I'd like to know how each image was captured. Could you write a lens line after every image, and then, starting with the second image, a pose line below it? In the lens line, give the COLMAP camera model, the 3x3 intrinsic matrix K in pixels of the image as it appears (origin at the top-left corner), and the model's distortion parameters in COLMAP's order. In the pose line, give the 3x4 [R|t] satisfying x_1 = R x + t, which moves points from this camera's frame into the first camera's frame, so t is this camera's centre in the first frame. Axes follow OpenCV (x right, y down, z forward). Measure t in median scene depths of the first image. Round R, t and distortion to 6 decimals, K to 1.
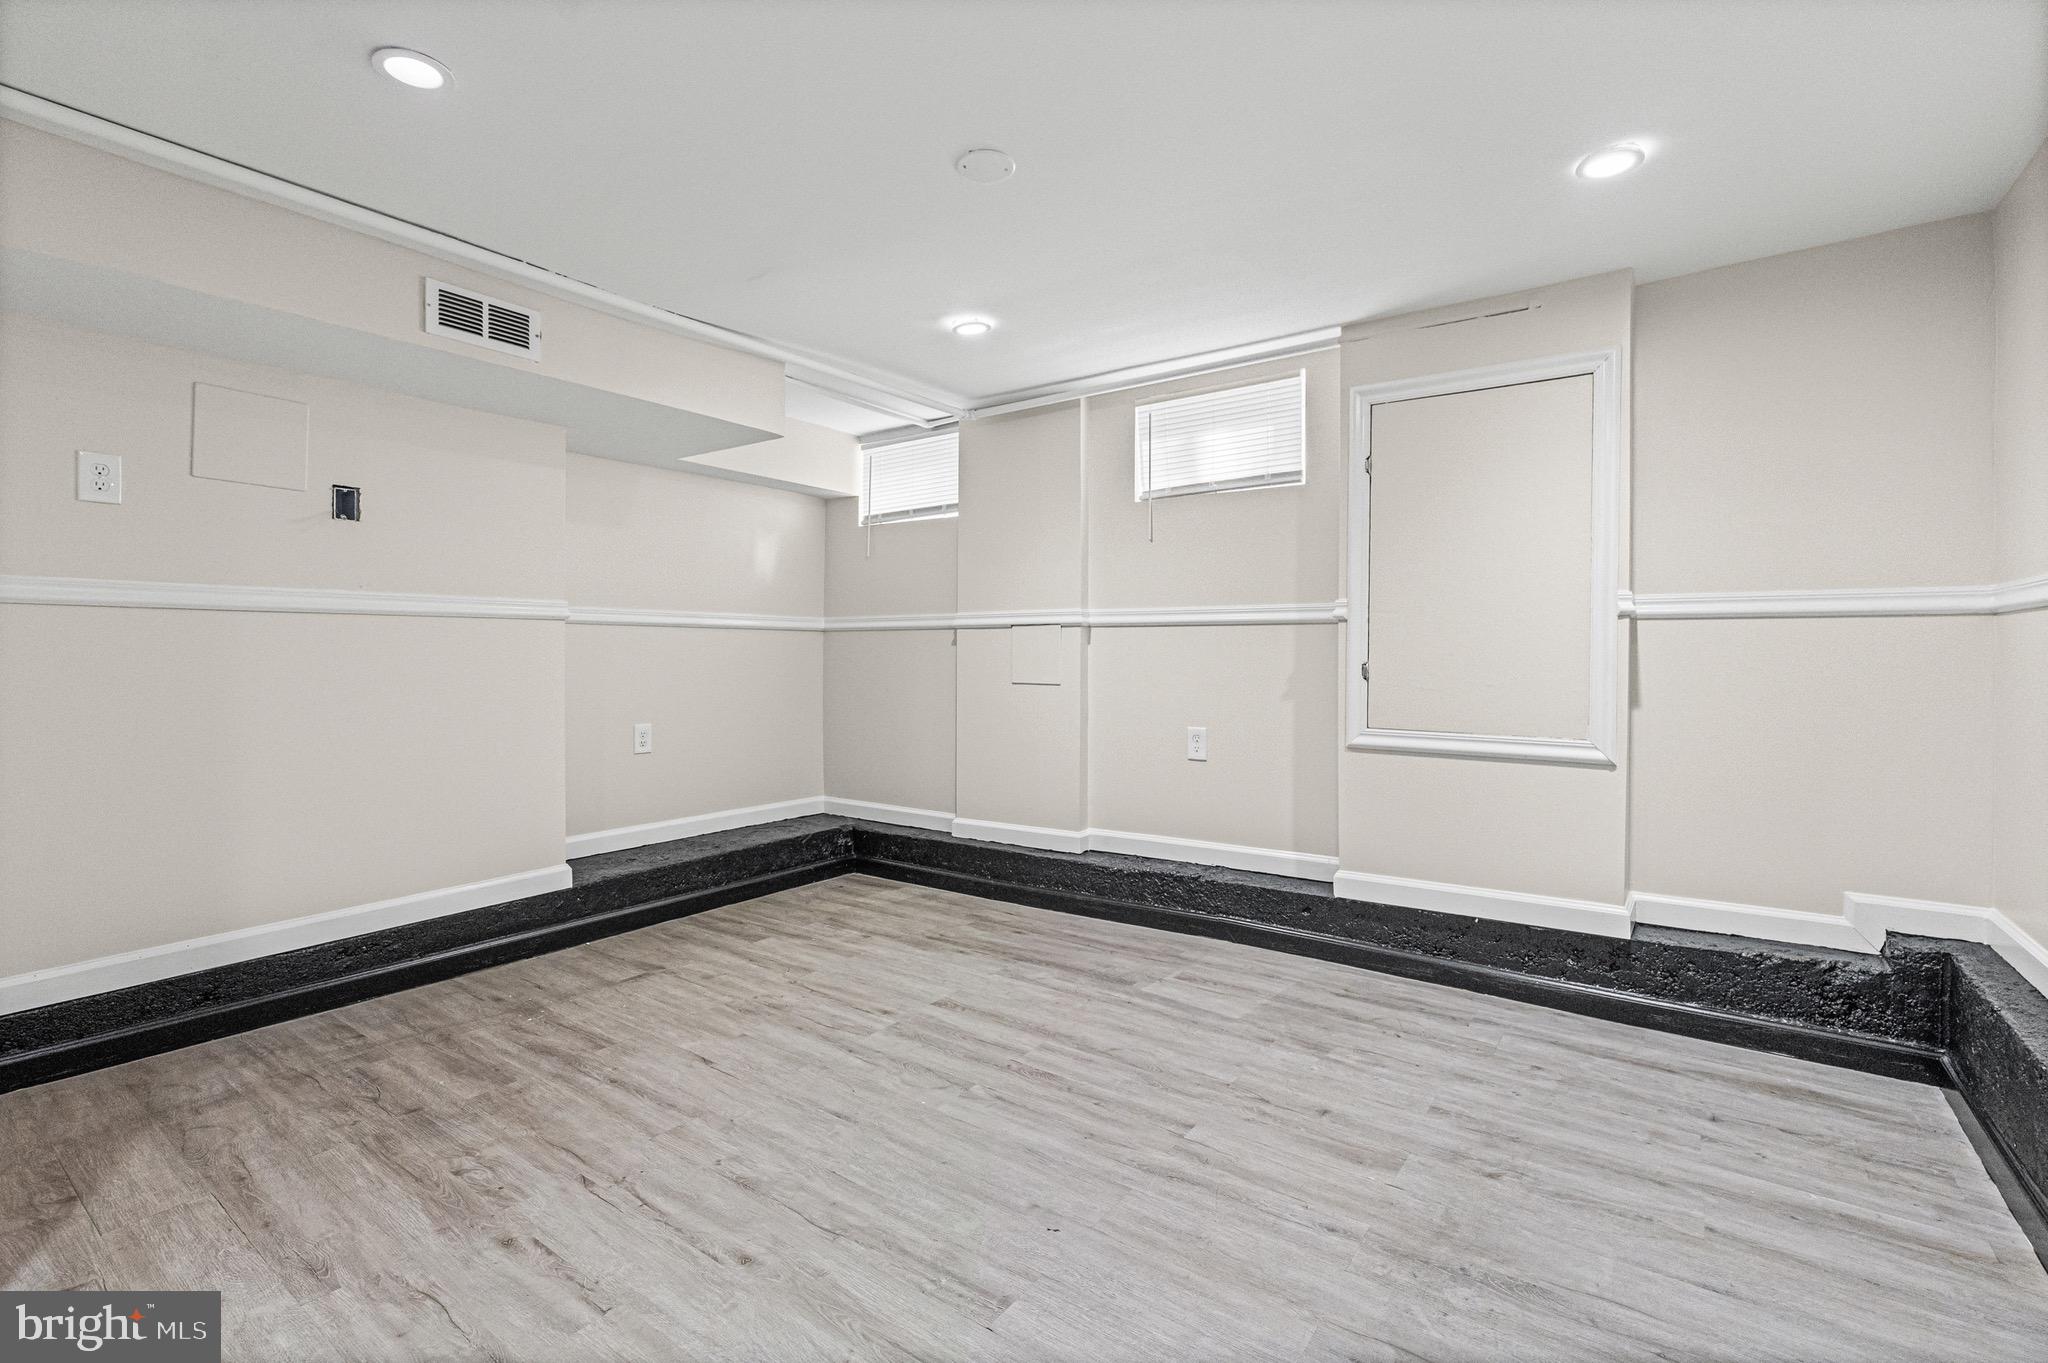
lens RADIAL K [[920.4, 0, 1012.7], [0, 920.4, 669.6], [0, 0, 1]] dist [-0.009455, 0.001760]
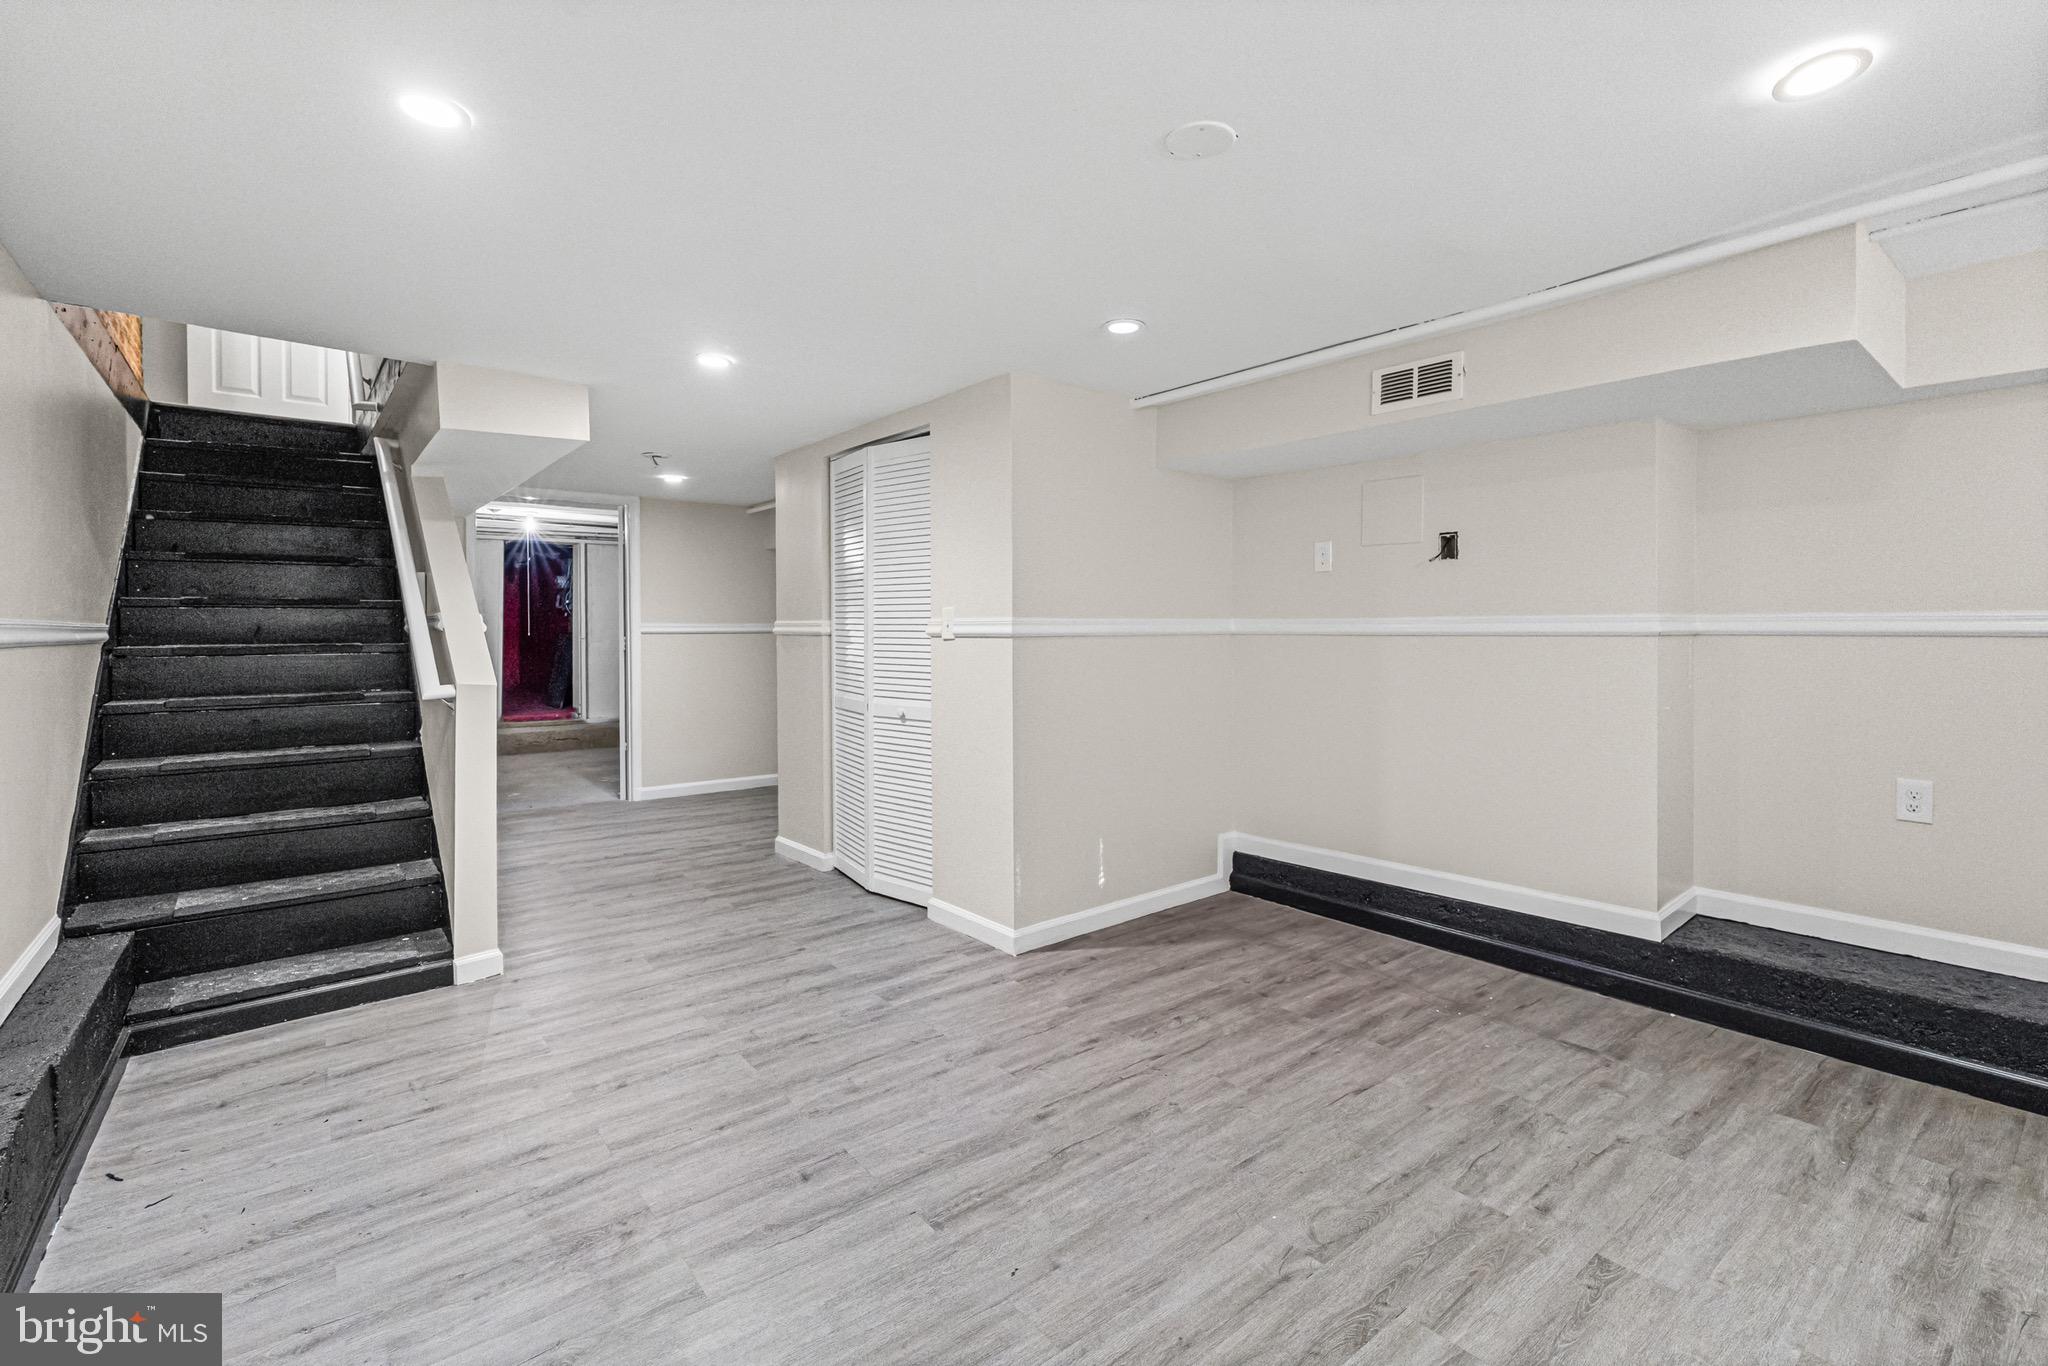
lens RADIAL K [[920.4, 0, 1027.0], [0, 920.4, 654.2], [0, 0, 1]] dist [-0.009455, 0.001760]
pose [[-0.269596, 0.025721, -0.962630, 0.727409], [-0.014803, 0.999414, 0.030850, -0.076695], [0.962860, 0.022567, -0.269057, 0.923115]]
